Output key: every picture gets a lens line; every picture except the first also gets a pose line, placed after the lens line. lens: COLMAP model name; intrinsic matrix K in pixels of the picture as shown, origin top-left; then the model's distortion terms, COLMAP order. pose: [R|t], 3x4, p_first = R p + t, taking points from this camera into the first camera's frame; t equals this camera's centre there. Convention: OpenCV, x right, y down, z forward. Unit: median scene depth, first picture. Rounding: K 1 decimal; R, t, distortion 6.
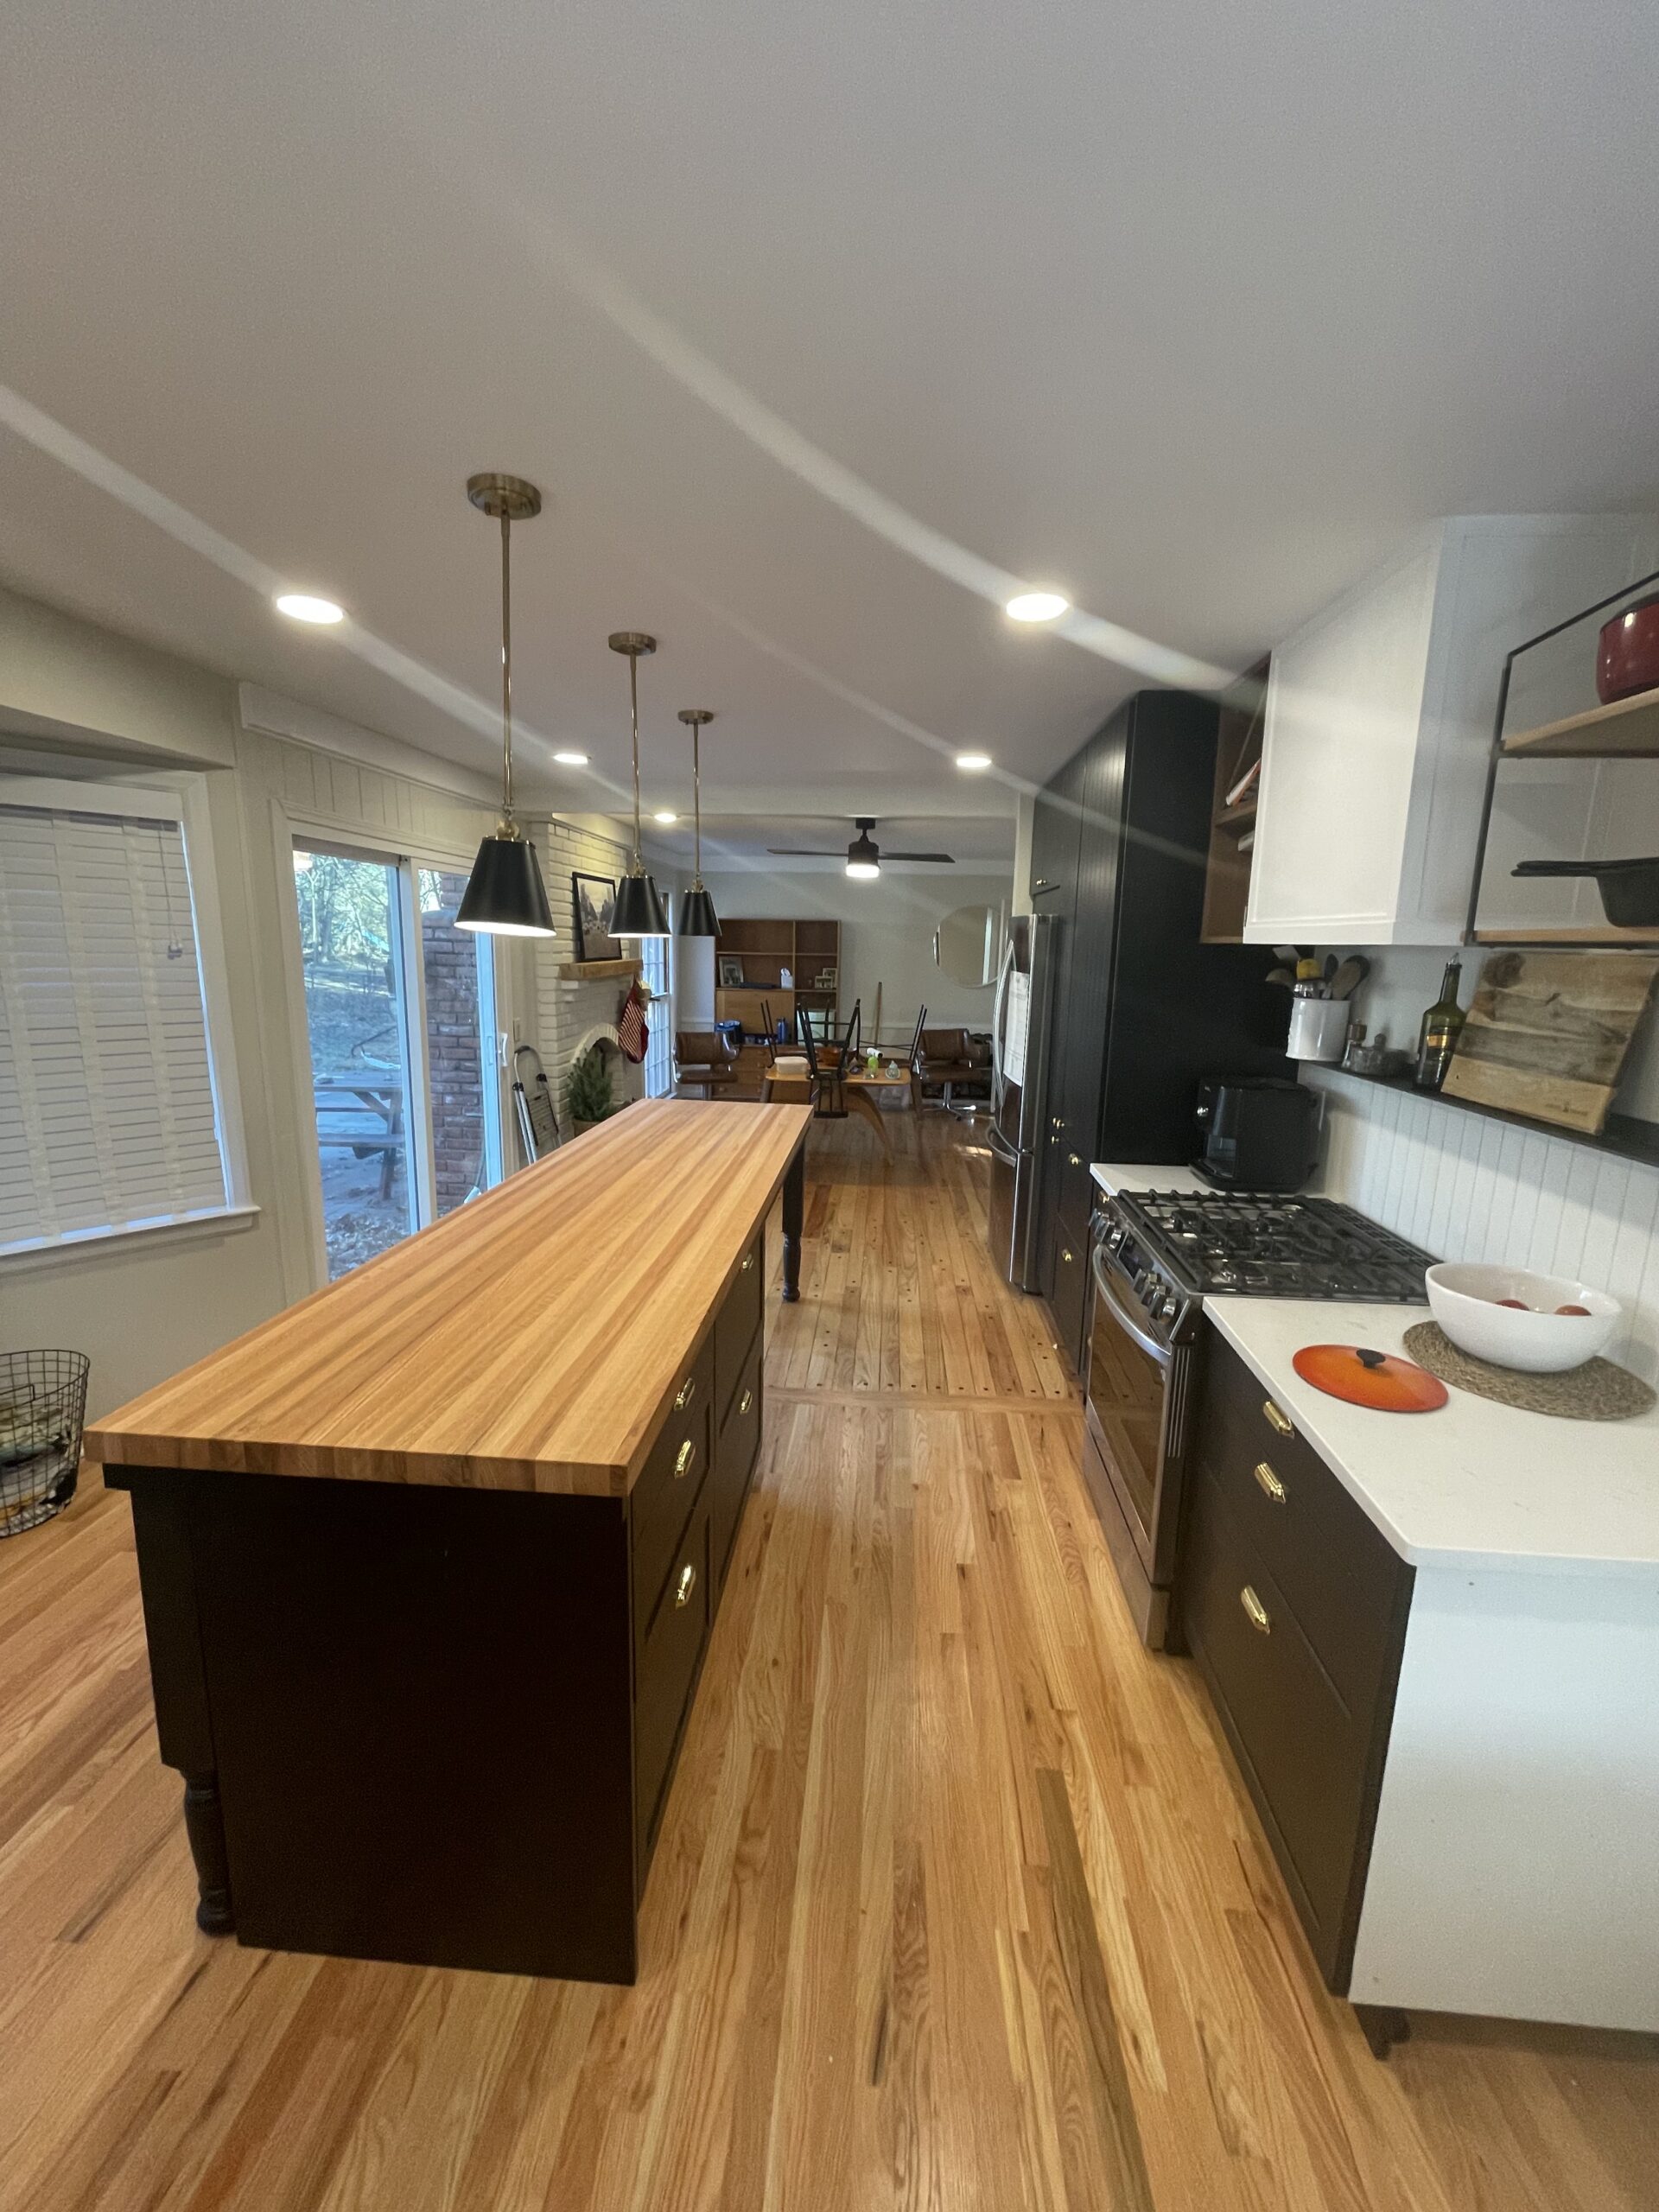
lens RADIAL K [[892.5, 0, 827.7], [0, 892.5, 1108.2], [0, 0, 1]] dist [-0.001367, -0.000510]
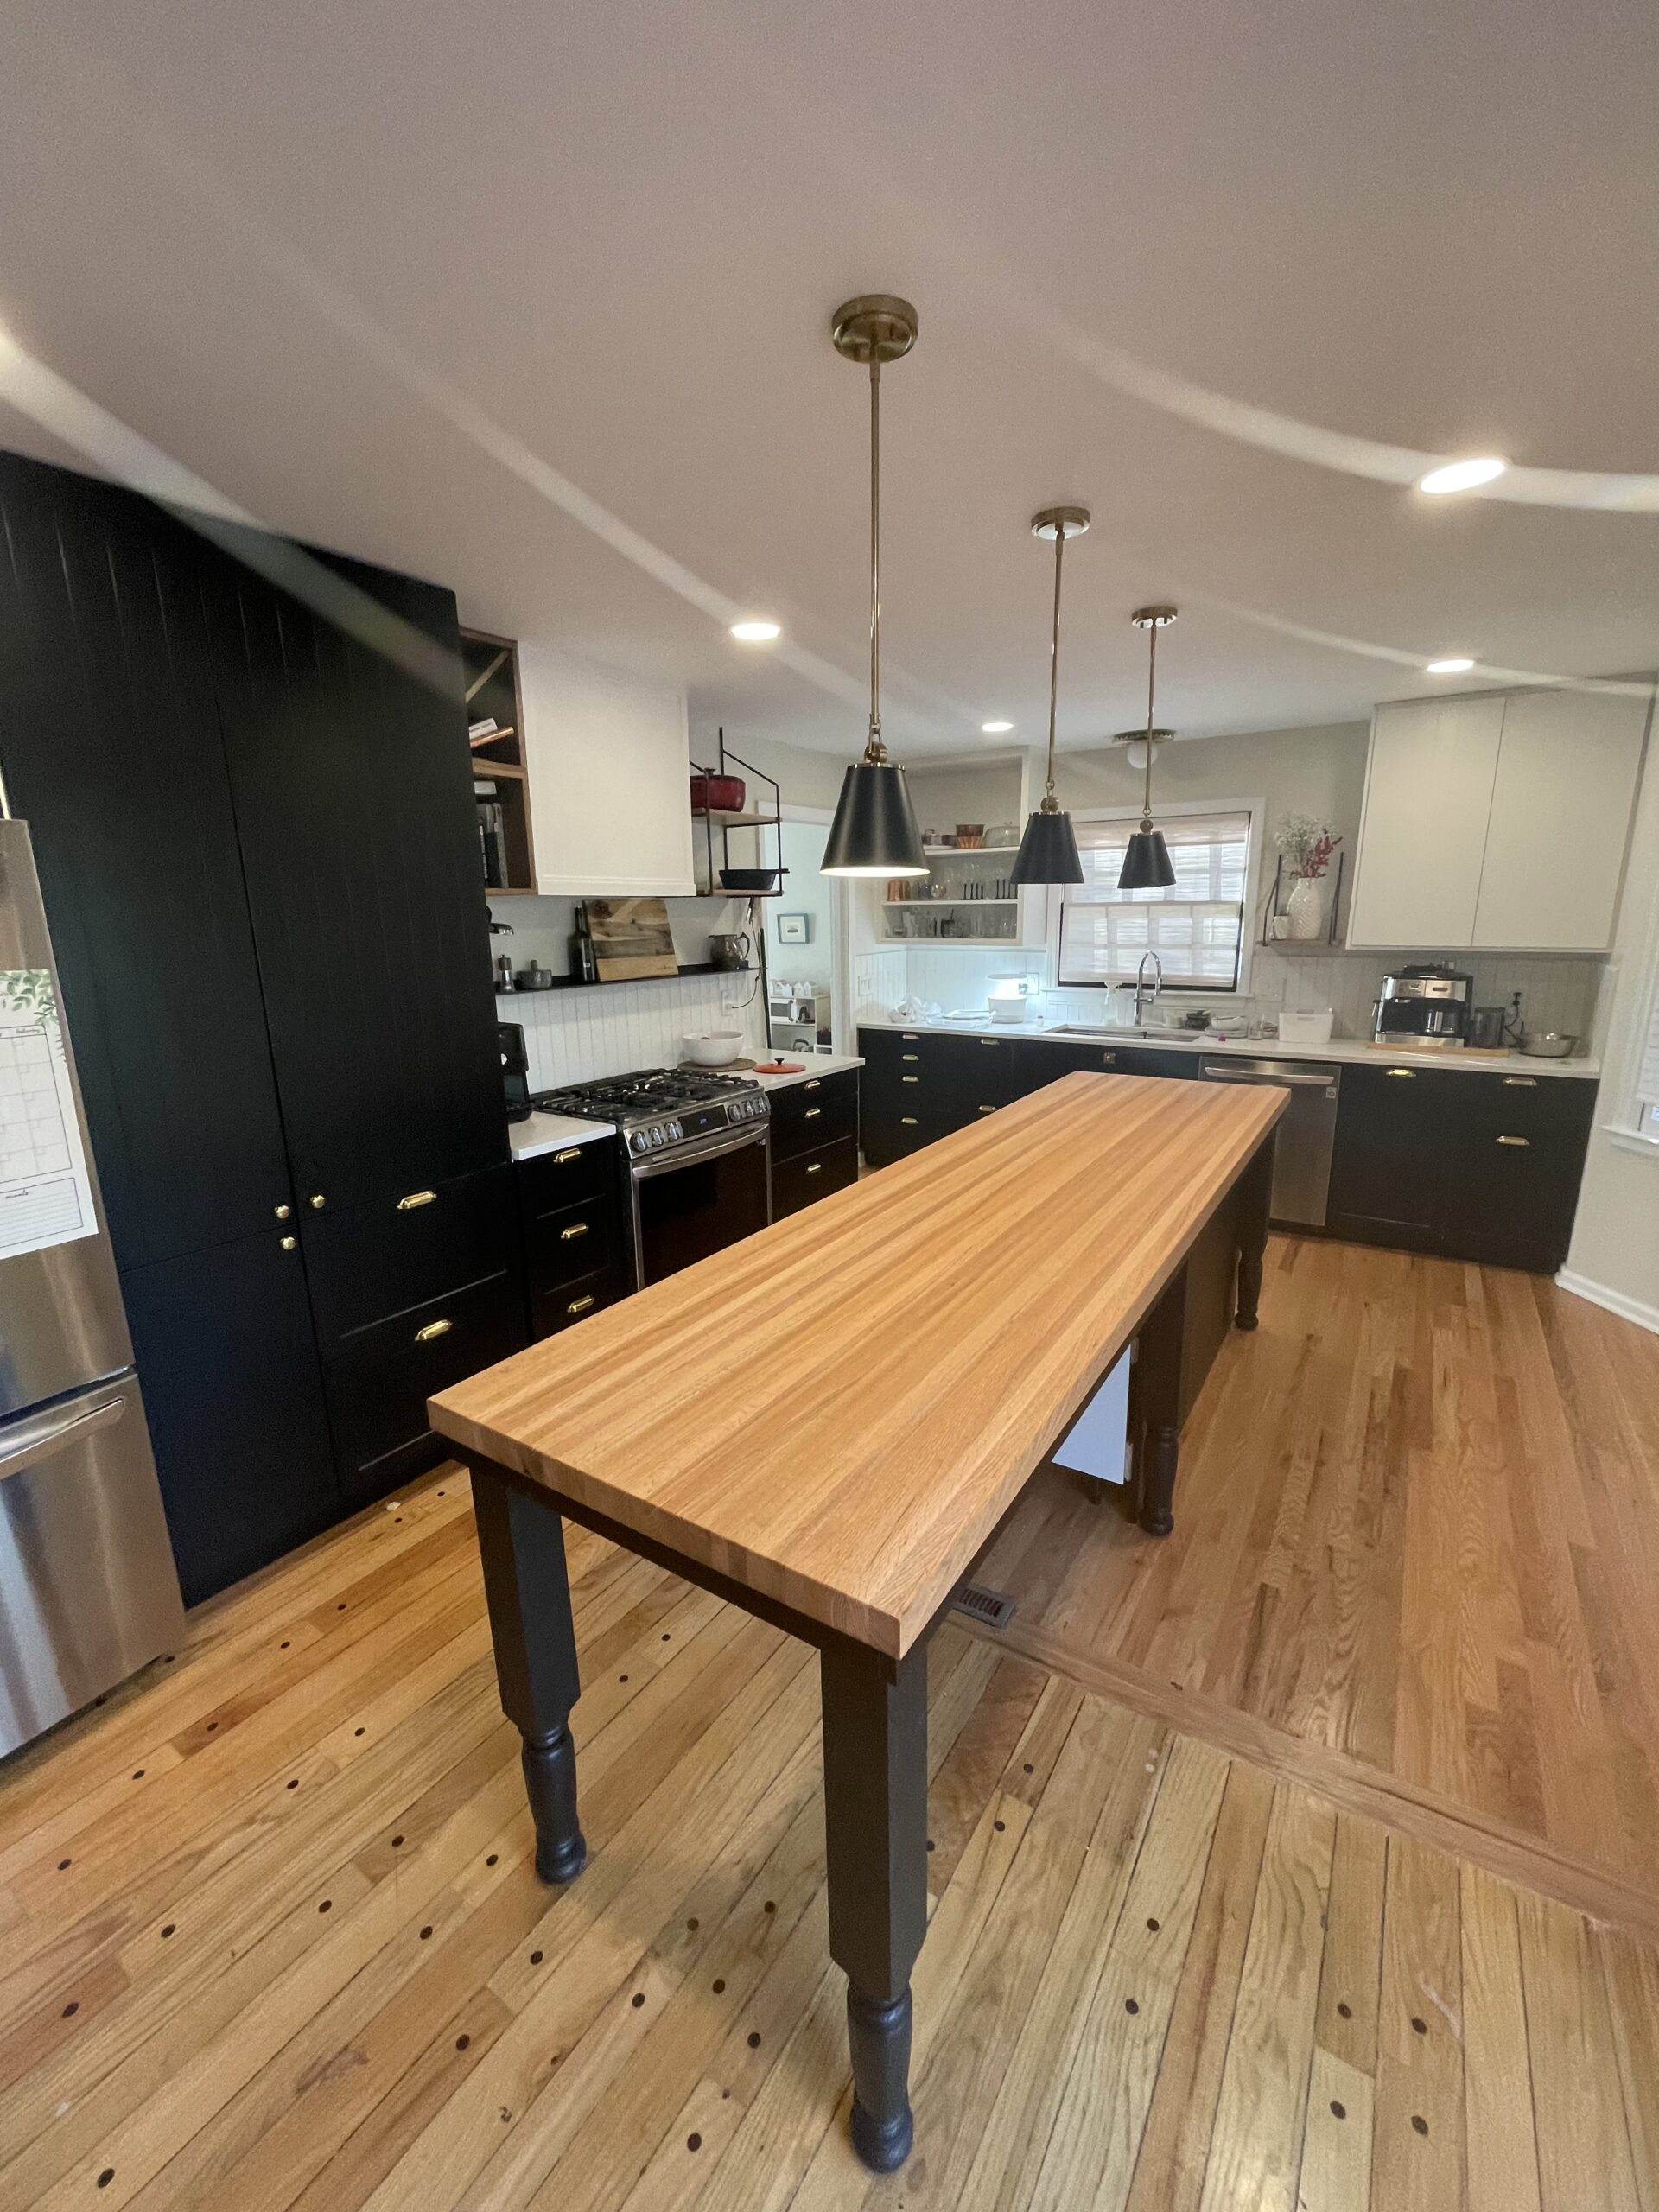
lens RADIAL K [[892.5, 0, 831.5], [0, 892.5, 1107.7], [0, 0, 1]] dist [-0.001367, -0.000510]
pose [[-0.871756, -0.110001, 0.477432, -0.345370], [0.091686, 0.920627, 0.379525, -0.252670], [-0.481285, 0.374627, -0.792477, 1.383956]]
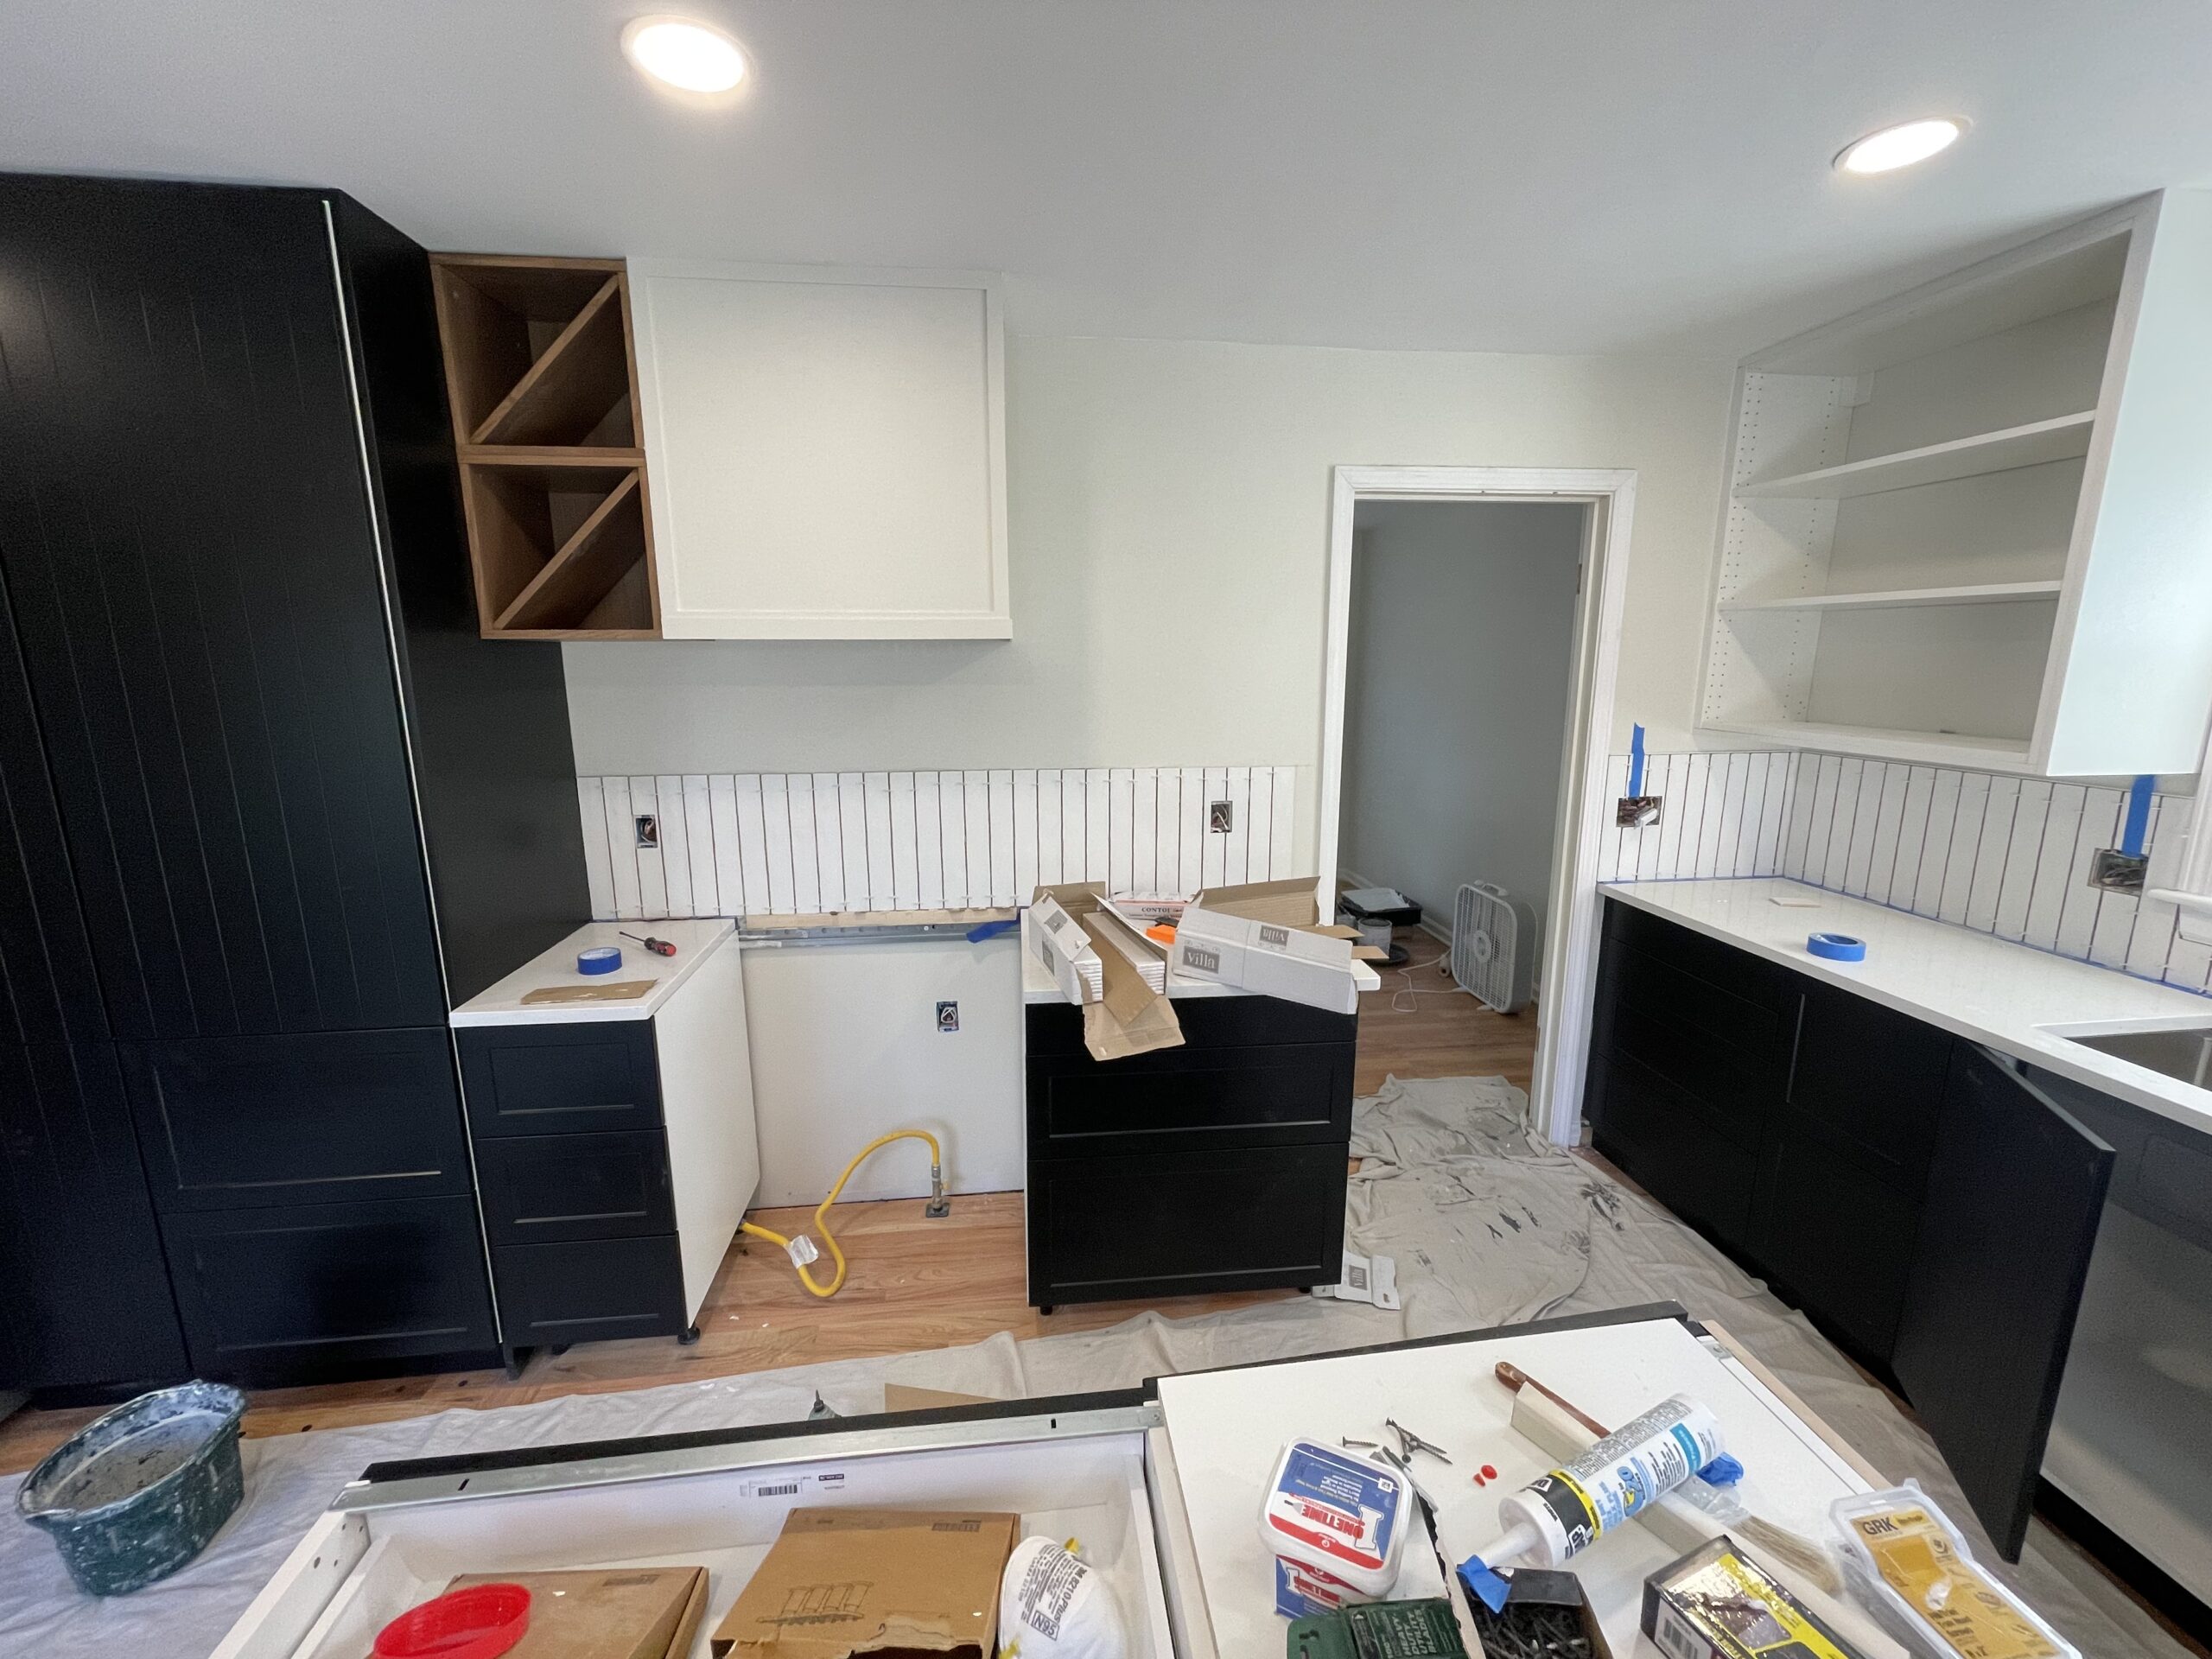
lens RADIAL K [[892.5, 0, 1108.4], [0, 892.5, 827.4], [0, 0, 1]] dist [-0.001367, -0.000510]
pose [[-0.186549, -0.201101, 0.961643, -0.298533], [0.181789, 0.954857, 0.234948, -0.105367], [-0.965480, 0.218646, -0.141570, 0.576490]]
